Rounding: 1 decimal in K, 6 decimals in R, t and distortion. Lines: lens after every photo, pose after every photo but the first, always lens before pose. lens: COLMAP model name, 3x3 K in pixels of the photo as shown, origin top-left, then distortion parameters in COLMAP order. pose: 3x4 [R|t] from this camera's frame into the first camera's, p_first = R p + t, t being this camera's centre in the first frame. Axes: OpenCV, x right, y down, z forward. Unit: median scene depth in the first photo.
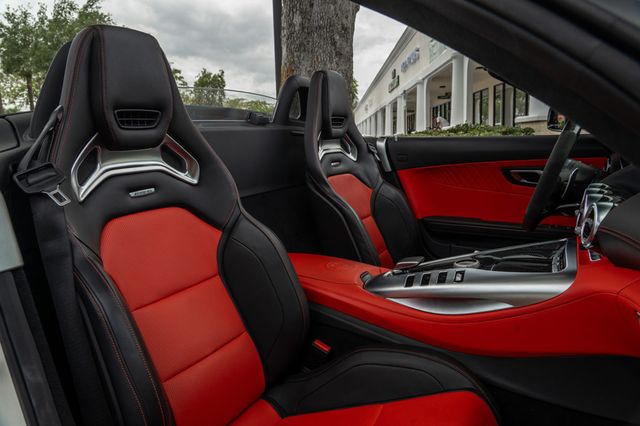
lens RADIAL K [[448.4, 0, 334.9], [0, 448.4, 212.6], [0, 0, 1]] dist [-0.014485, -0.002274]
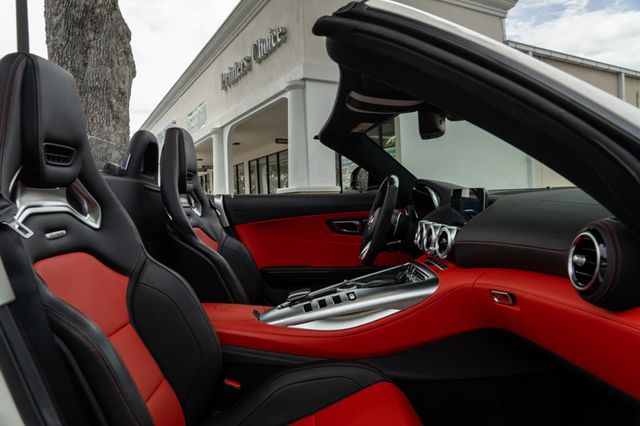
lens RADIAL K [[448.4, 0, 334.9], [0, 448.4, 212.6], [0, 0, 1]] dist [-0.014485, -0.002274]
pose [[0.859416, -0.005853, 0.511244, -0.227670], [0.087328, 0.986921, -0.135503, 0.046401], [-0.503764, 0.161100, 0.848686, -0.032782]]
